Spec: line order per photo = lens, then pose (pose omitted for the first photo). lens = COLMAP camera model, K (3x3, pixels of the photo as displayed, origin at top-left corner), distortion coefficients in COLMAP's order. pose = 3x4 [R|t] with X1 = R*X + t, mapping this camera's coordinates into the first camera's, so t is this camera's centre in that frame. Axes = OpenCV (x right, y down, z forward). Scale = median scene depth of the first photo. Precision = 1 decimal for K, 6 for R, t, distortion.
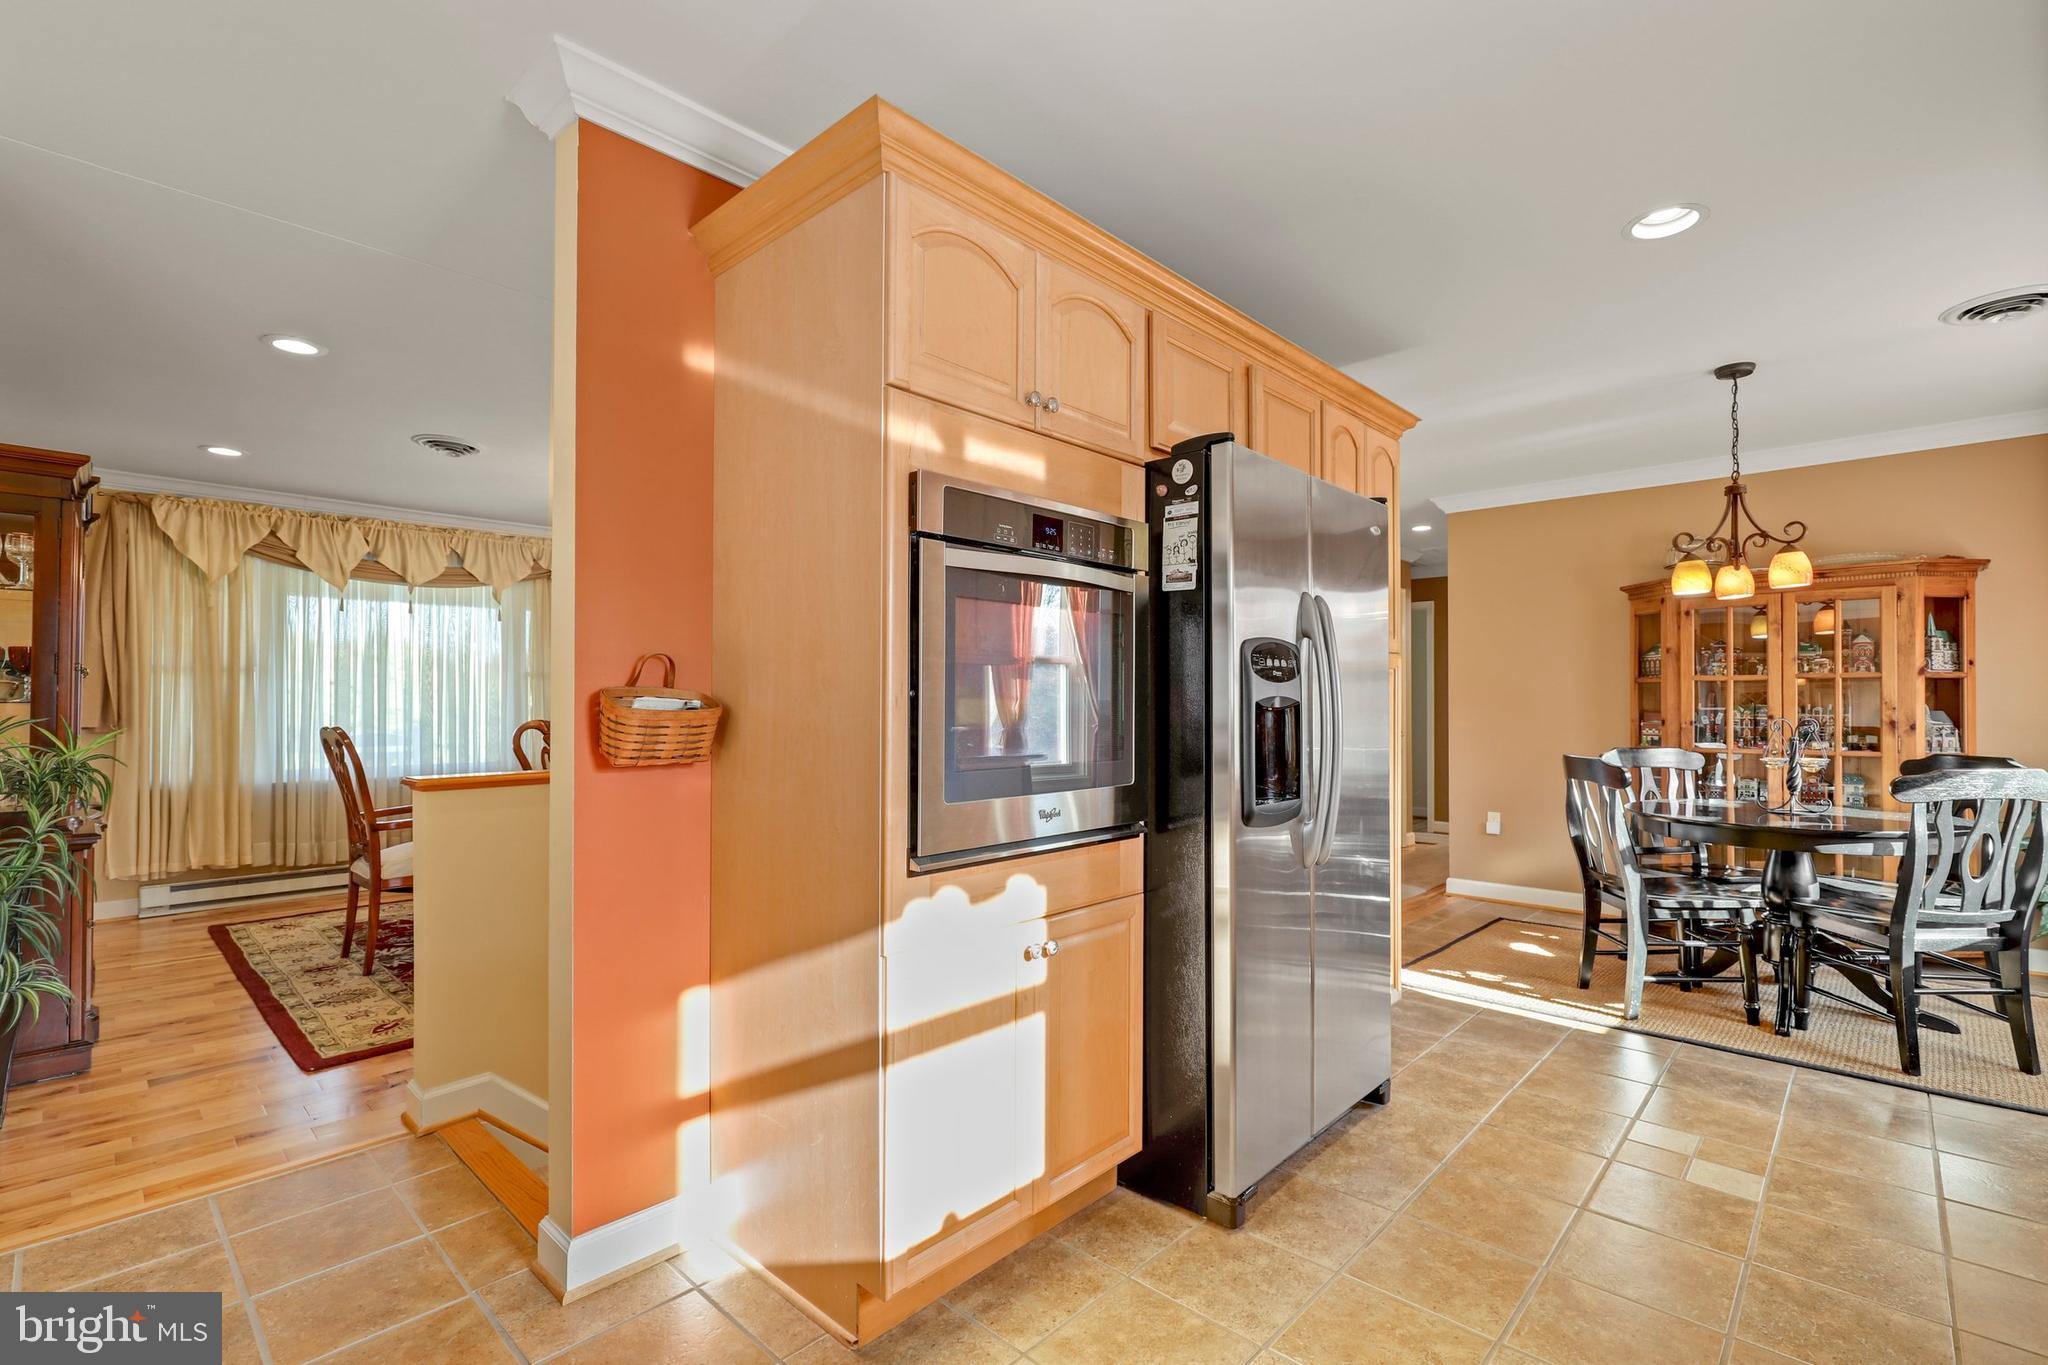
lens RADIAL K [[923.1, 0, 1037.5], [0, 923.1, 701.0], [0, 0, 1]] dist [0.000019, 0.000891]
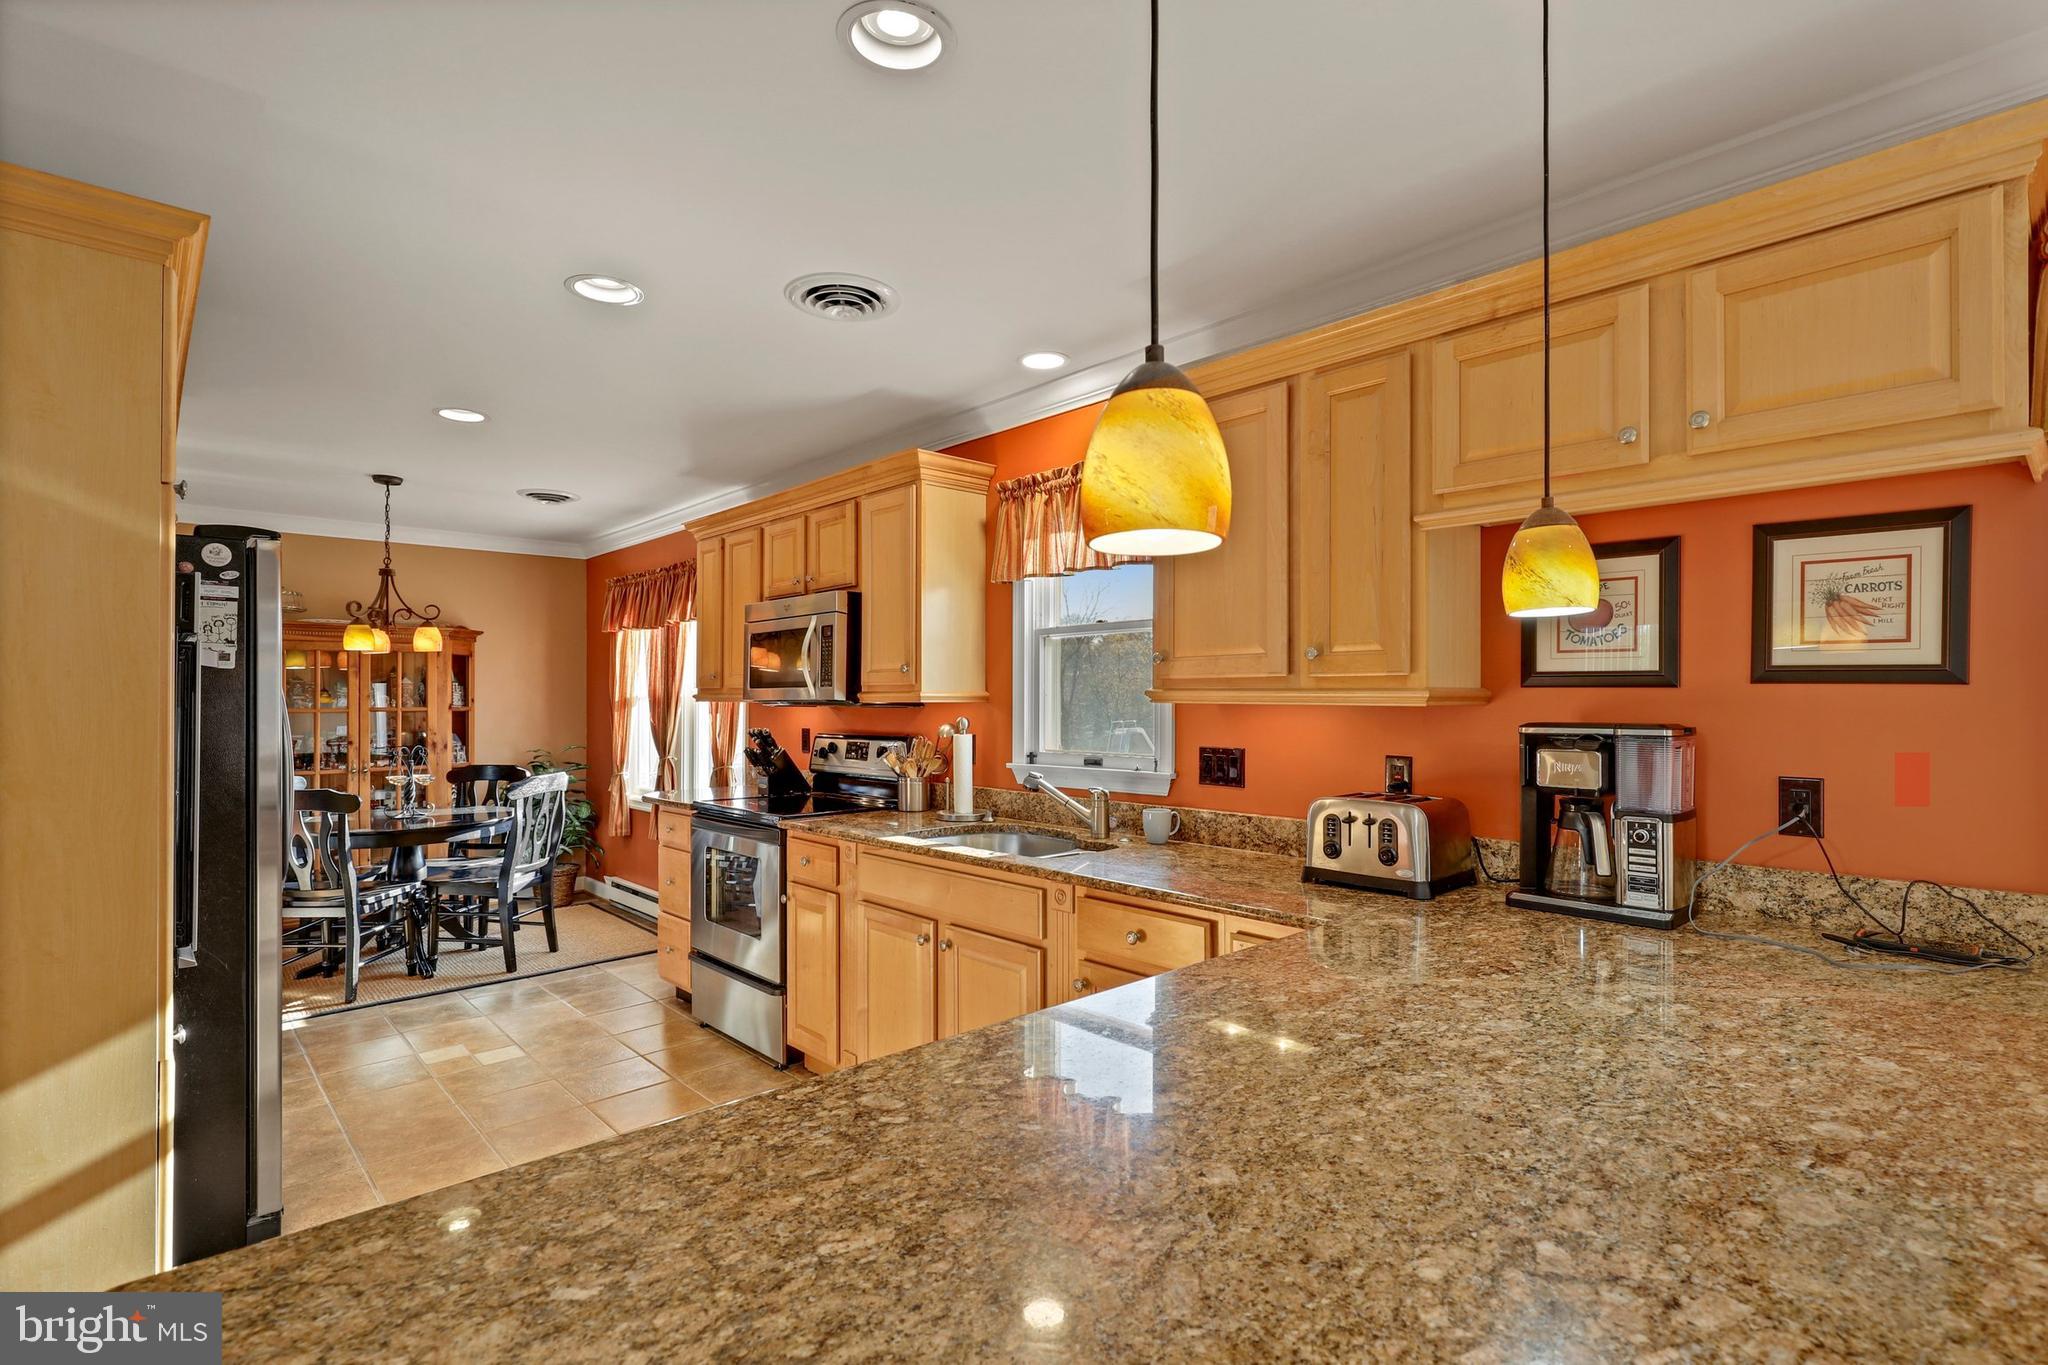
lens RADIAL K [[963.0, 0, 1038.3], [0, 963.0, 687.4], [0, 0, 1]] dist [-0.003422, -0.000098]
pose [[0.066325, 0.015056, 0.997684, -0.580109], [-0.007490, 0.999865, -0.014591, -0.059396], [-0.997770, -0.006505, 0.066429, -0.003422]]
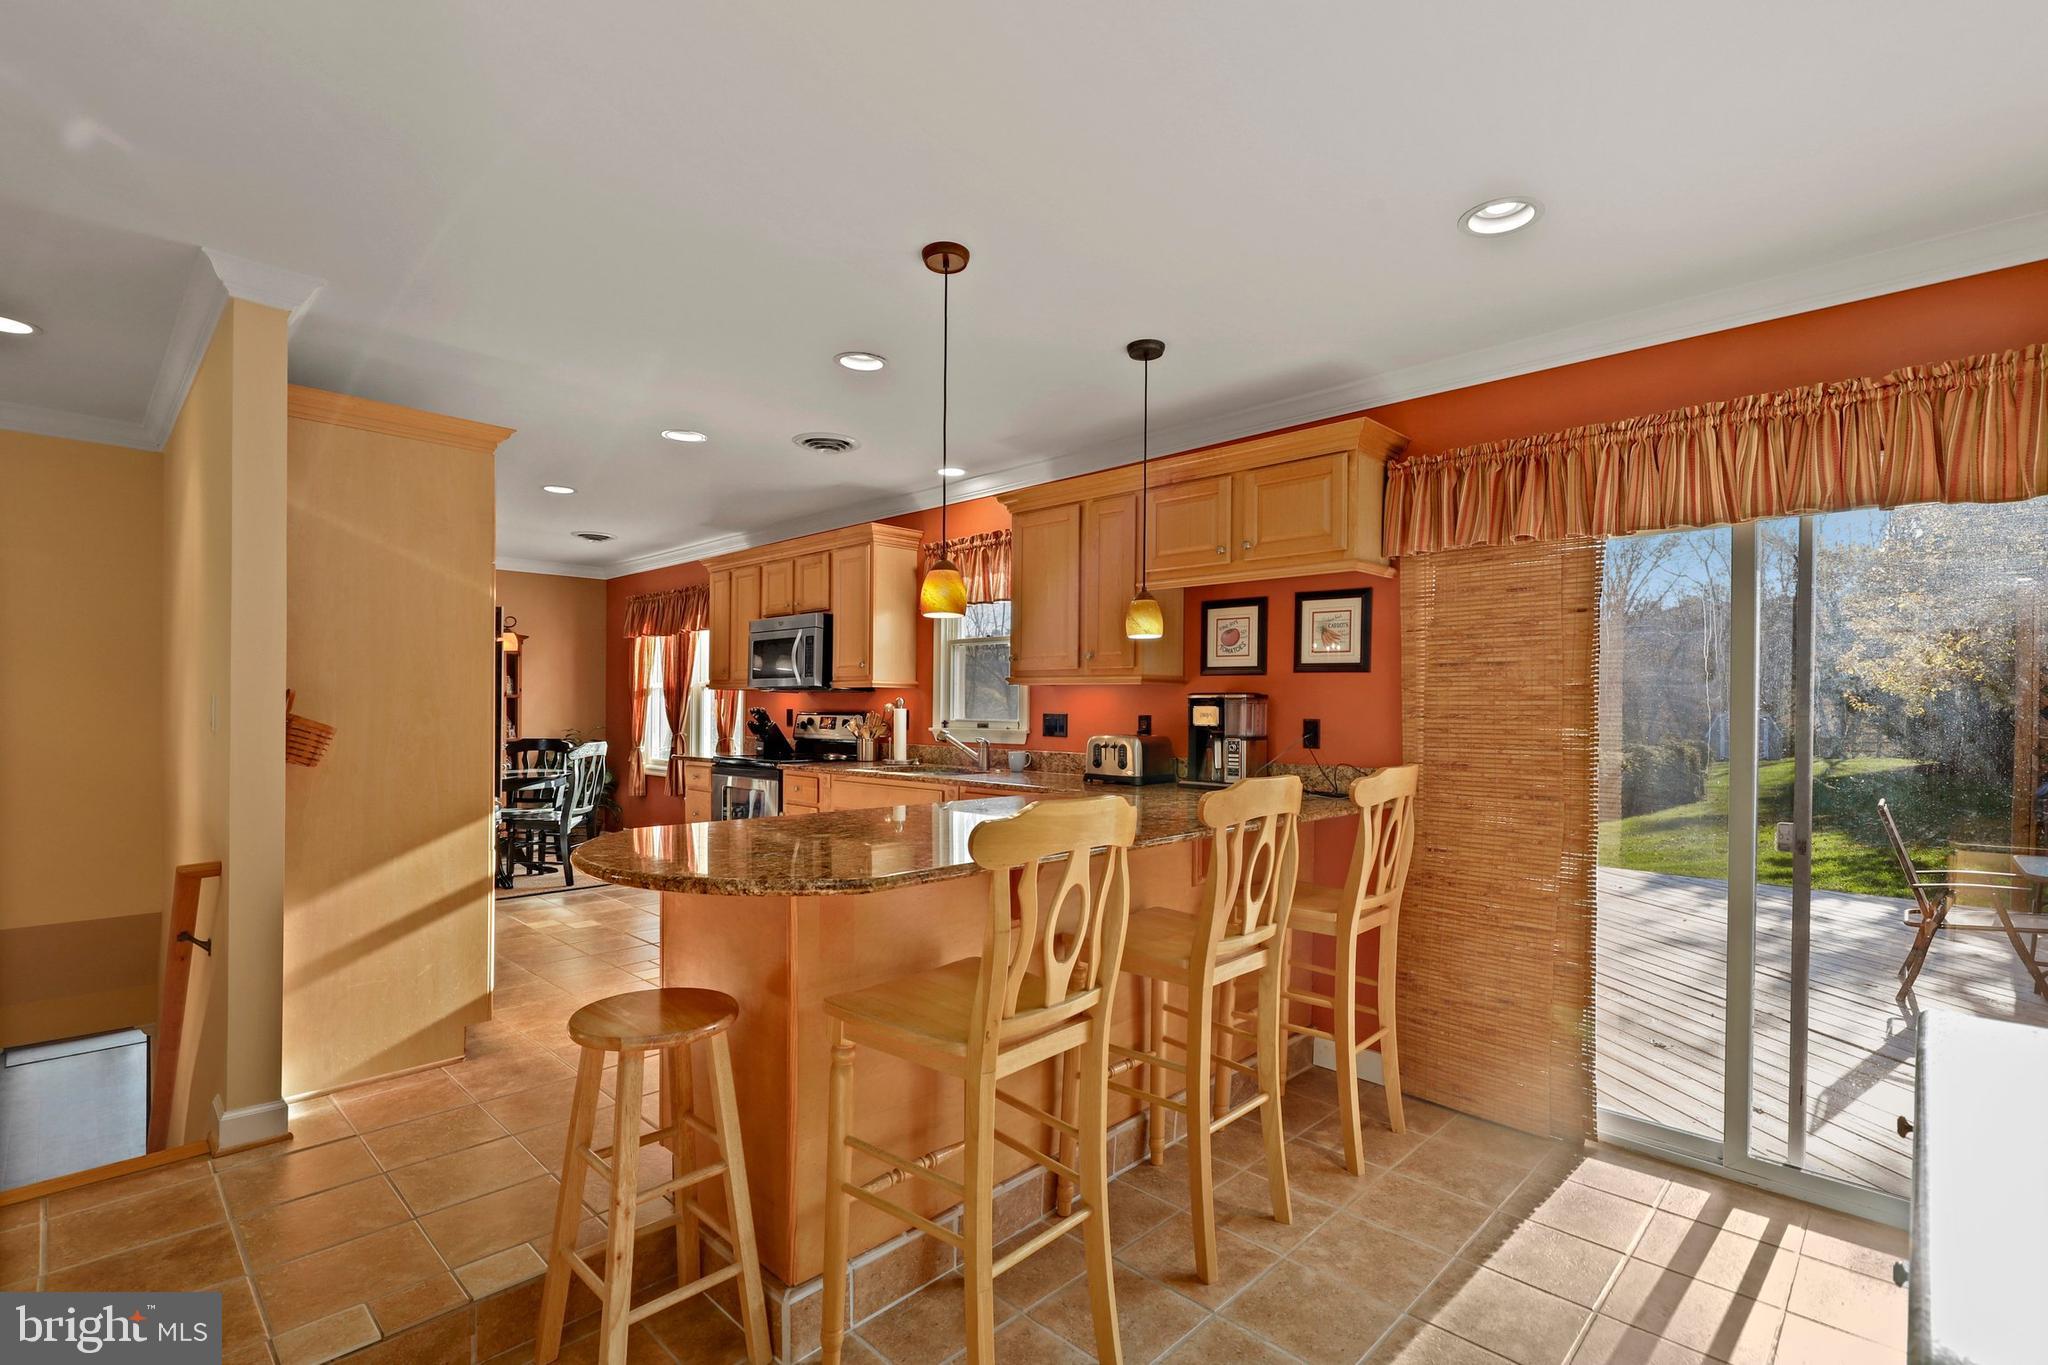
lens RADIAL K [[923.1, 0, 1037.5], [0, 923.1, 701.0], [0, 0, 1]] dist [0.000019, 0.000891]
pose [[0.013046, 0.008501, 0.999879, -1.087129], [-0.015469, 0.999846, -0.008298, -0.025129], [-0.999795, -0.015359, 0.013175, -0.104010]]
